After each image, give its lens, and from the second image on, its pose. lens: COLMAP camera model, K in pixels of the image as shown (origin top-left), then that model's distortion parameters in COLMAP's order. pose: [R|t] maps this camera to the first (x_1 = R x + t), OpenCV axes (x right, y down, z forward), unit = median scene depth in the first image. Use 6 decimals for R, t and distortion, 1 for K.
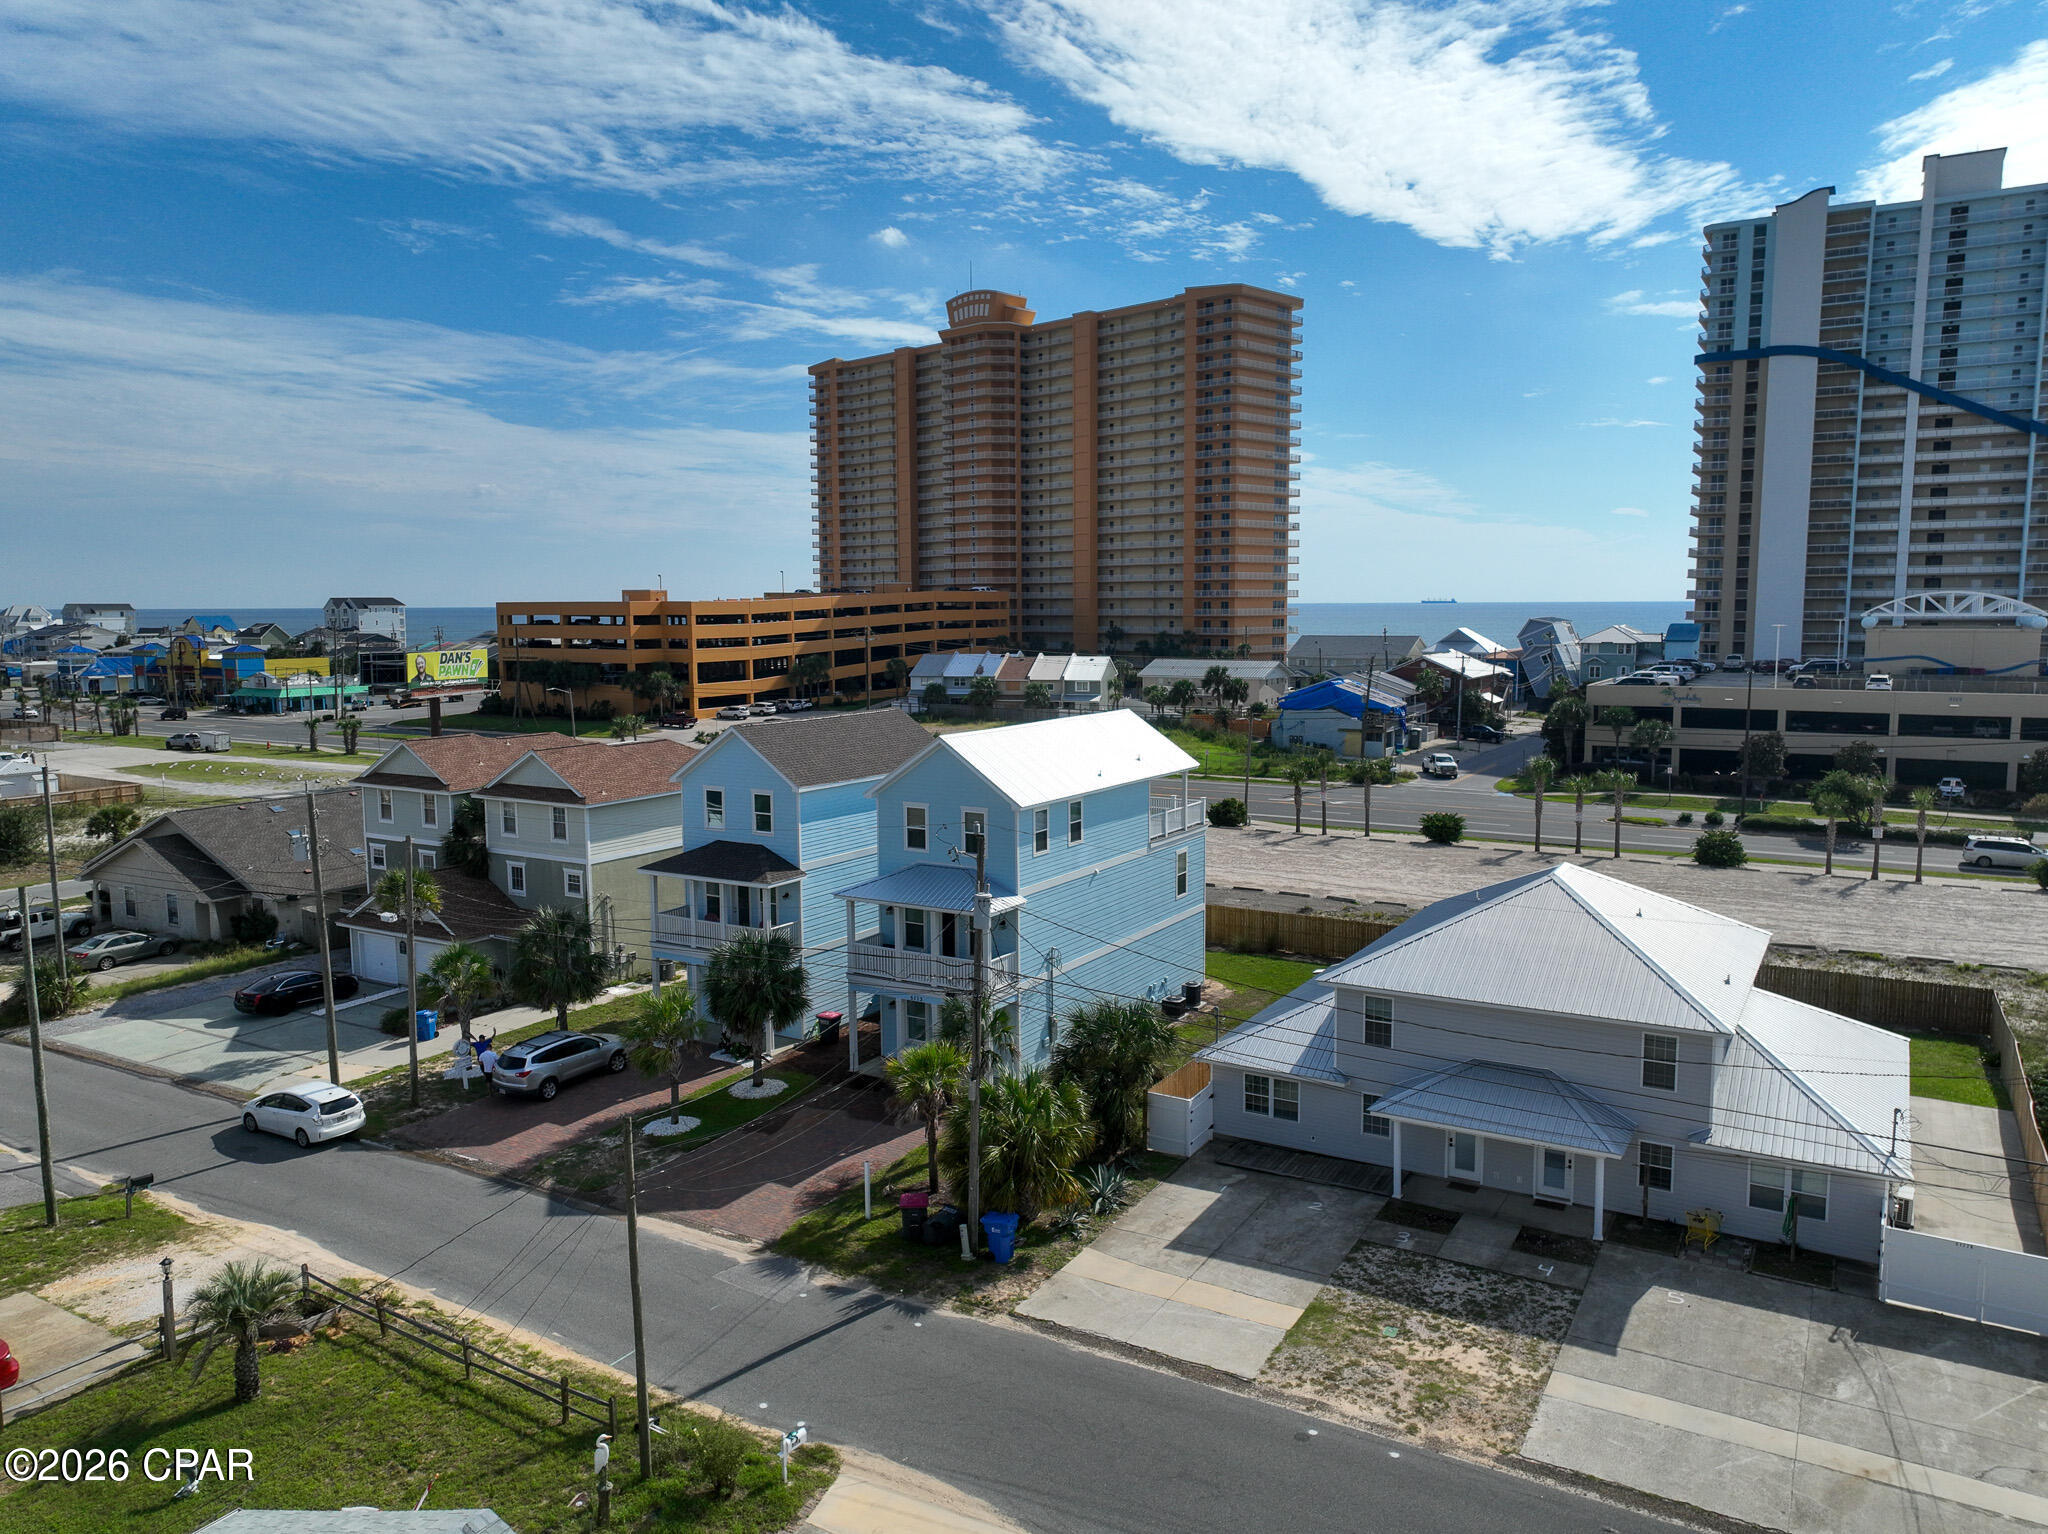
lens RADIAL K [[1442.3, 0, 1032.0], [0, 1442.3, 761.8], [0, 0, 1]] dist [-0.007789, 0.024504]
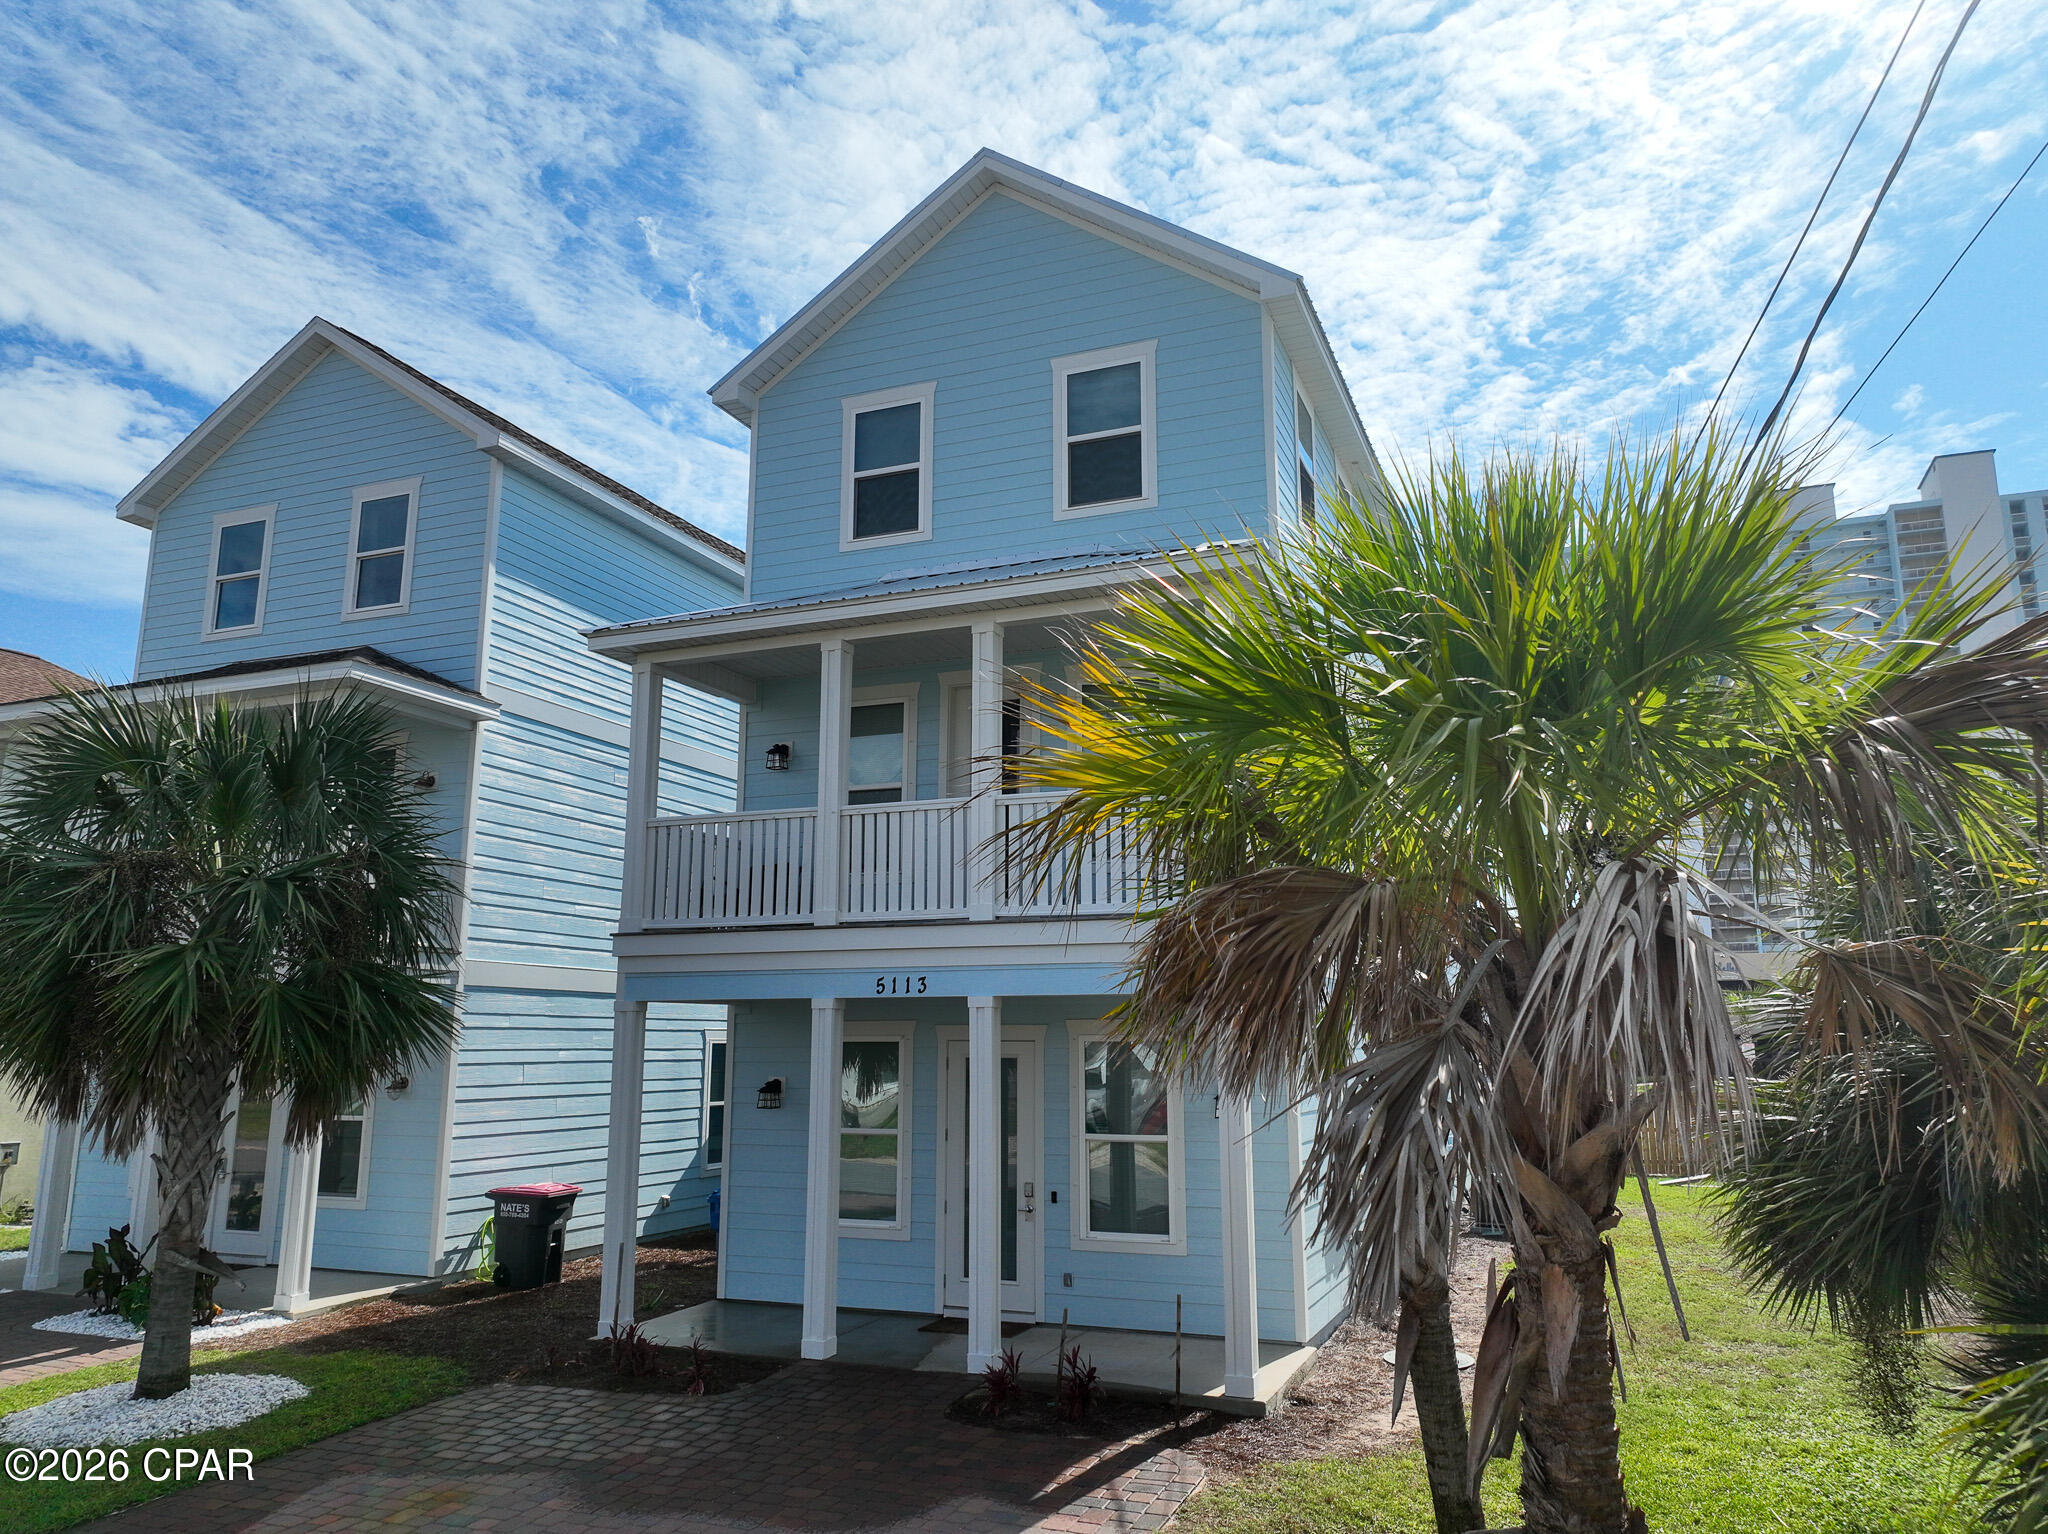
lens RADIAL K [[1442.3, 0, 1034.9], [0, 1442.3, 762.6], [0, 0, 1]] dist [-0.007789, 0.024504]
pose [[0.987167, 0.036259, 0.155521, -0.026297], [0.011932, 0.954412, -0.298254, 0.054490], [-0.159246, 0.296282, 0.941731, 0.202408]]
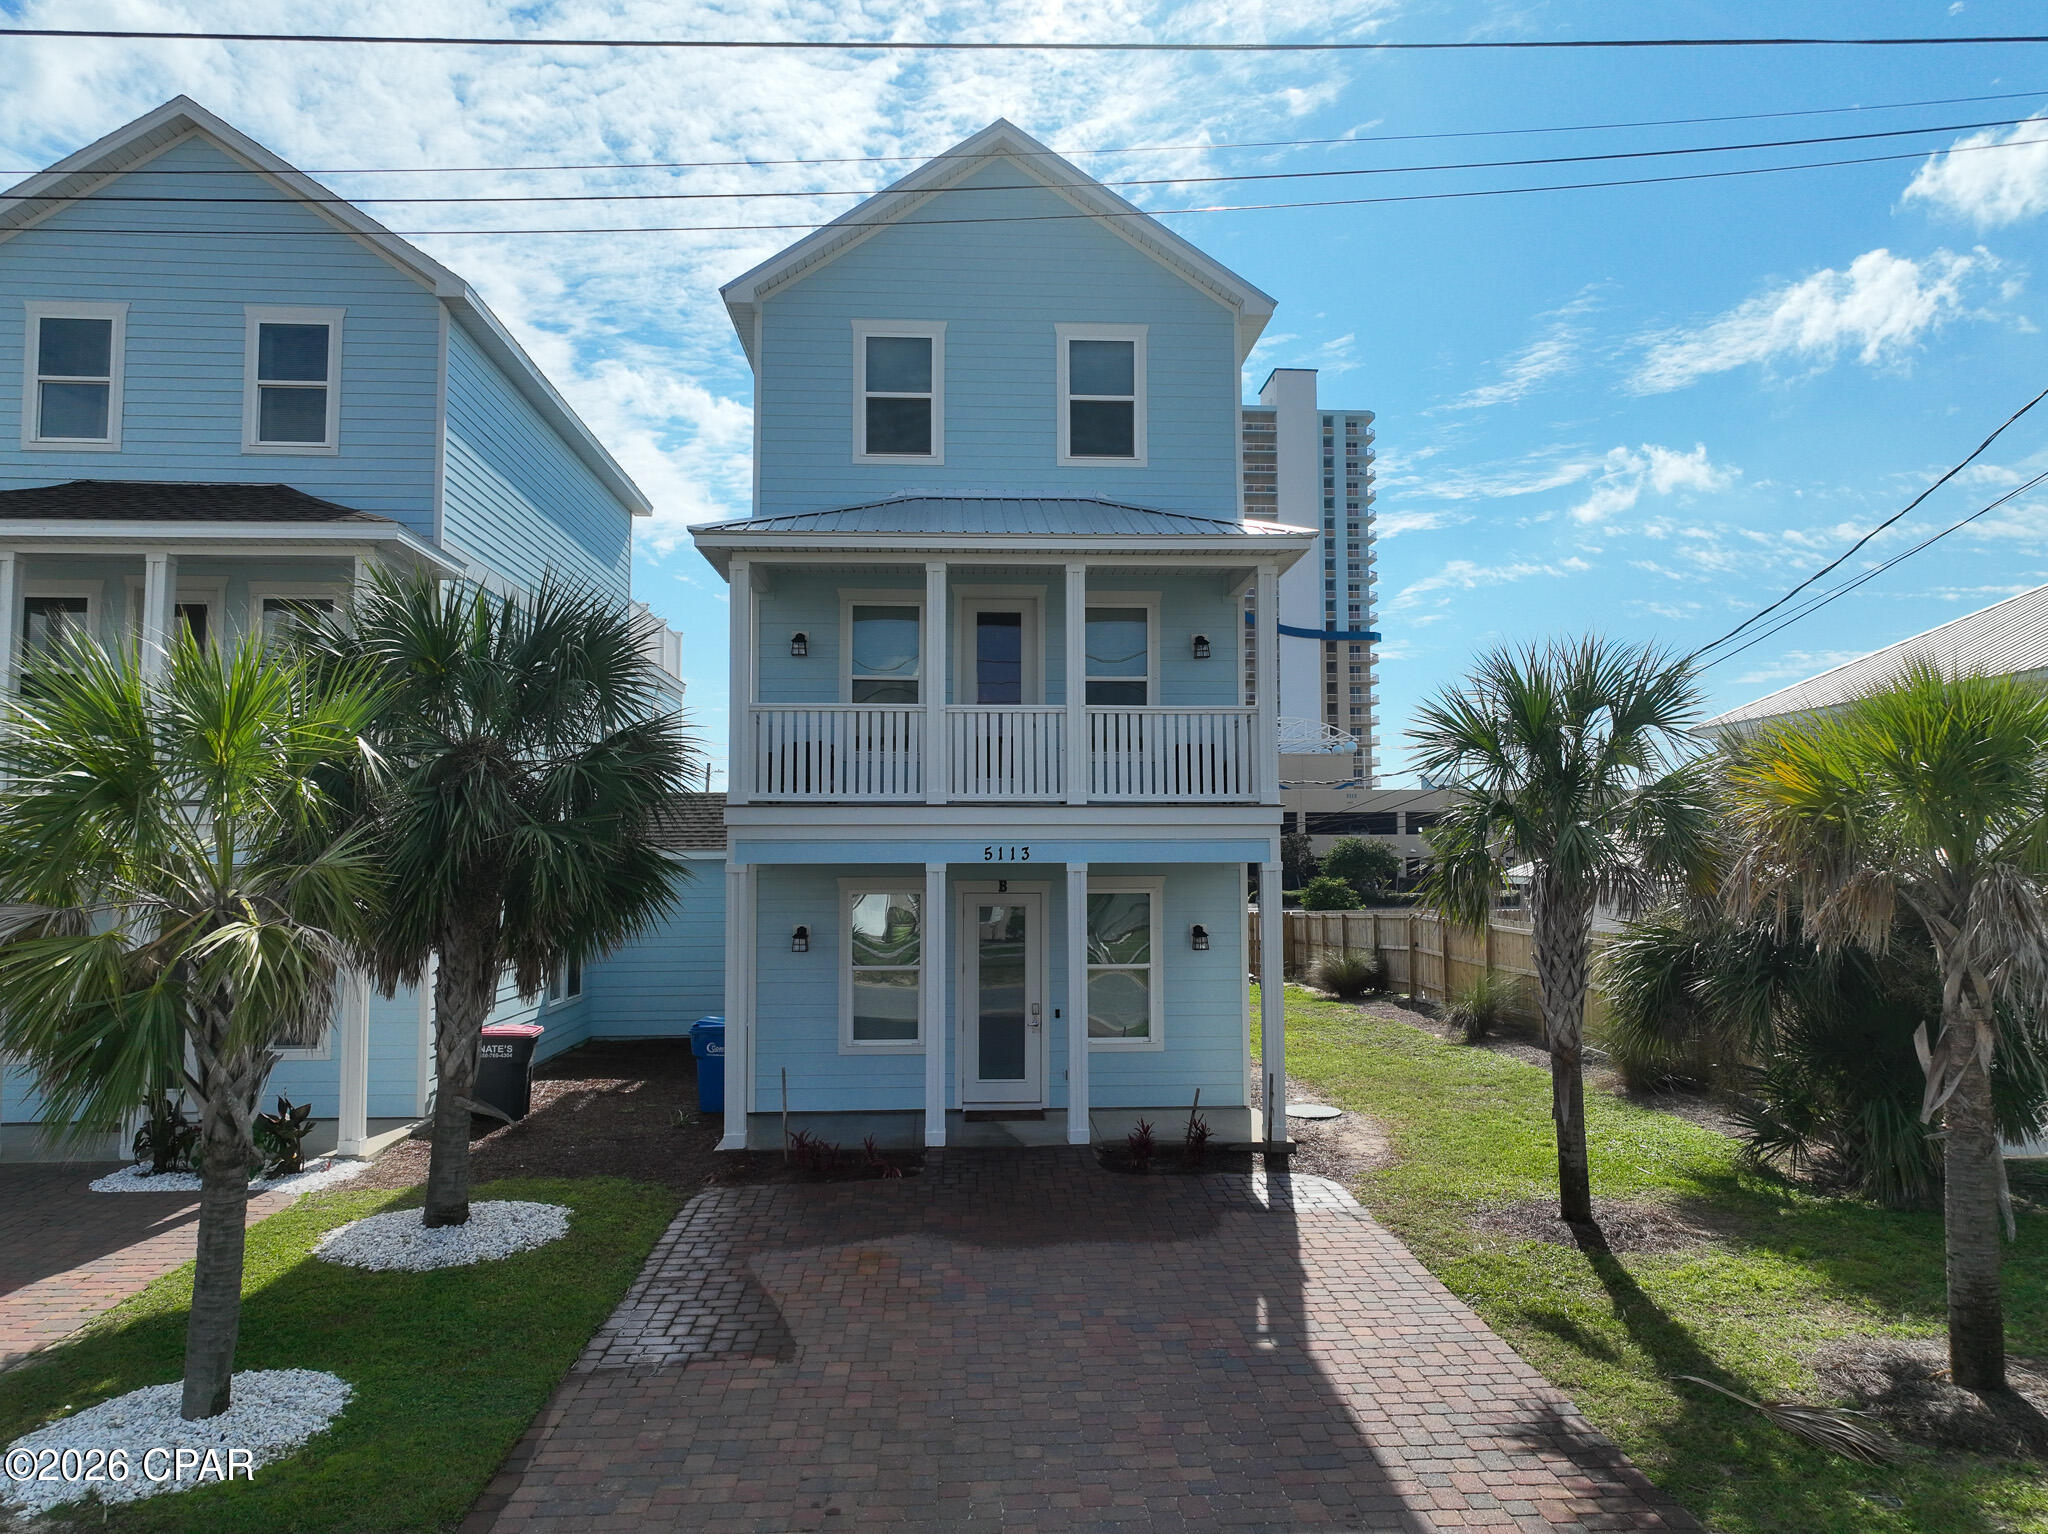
lens RADIAL K [[1442.3, 0, 1035.8], [0, 1442.3, 763.6], [0, 0, 1]] dist [-0.007789, 0.024504]
pose [[0.823848, 0.041957, 0.565256, -0.067774], [0.060110, 0.985166, -0.160734, 0.052699], [-0.563615, 0.166397, 0.809105, 0.200106]]
